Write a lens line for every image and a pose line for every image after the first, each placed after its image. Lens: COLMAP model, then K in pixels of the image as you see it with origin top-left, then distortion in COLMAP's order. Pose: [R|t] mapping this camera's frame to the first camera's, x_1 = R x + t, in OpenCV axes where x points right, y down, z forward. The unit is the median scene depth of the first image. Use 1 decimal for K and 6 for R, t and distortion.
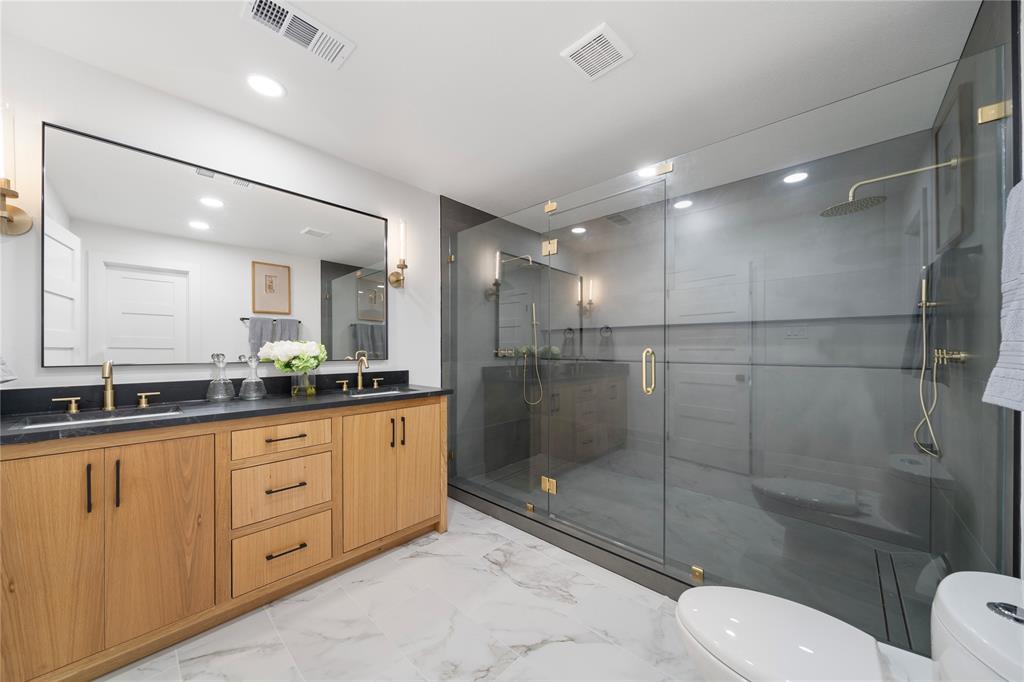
lens RADIAL K [[353.1, 0, 520.1], [0, 353.1, 345.7], [0, 0, 1]] dist [-0.008686, 0.000261]
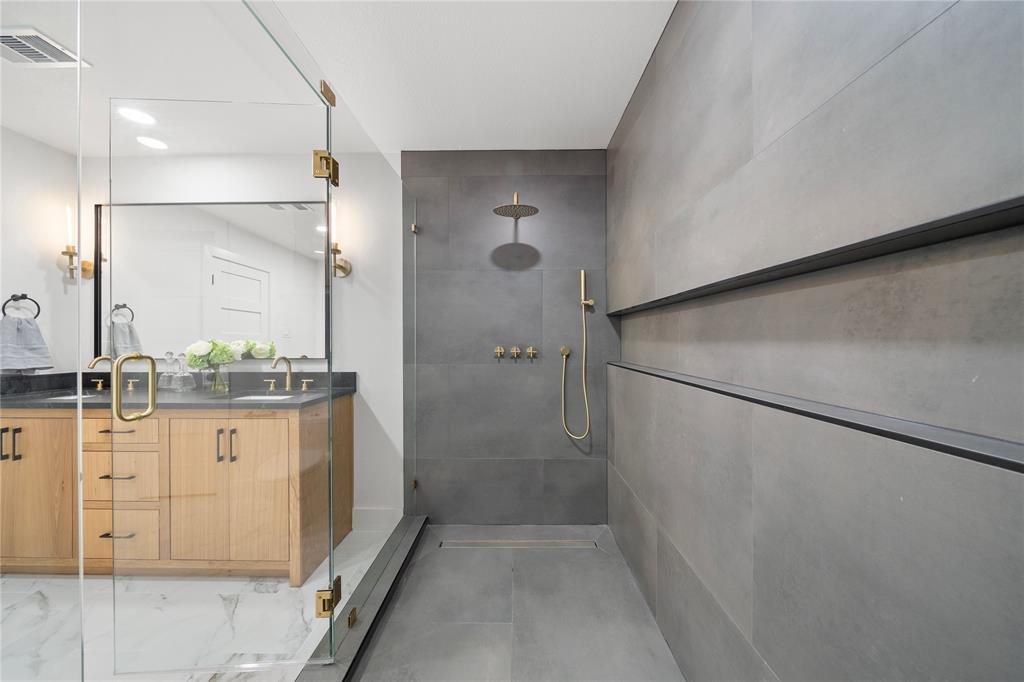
lens RADIAL K [[353.1, 0, 511.6], [0, 353.1, 347.9], [0, 0, 1]] dist [-0.008686, 0.000261]
pose [[0.668350, -0.004354, -0.743834, 0.749577], [0.009107, 0.999956, 0.002329, 0.016390], [0.743791, -0.008330, 0.668360, 0.953058]]
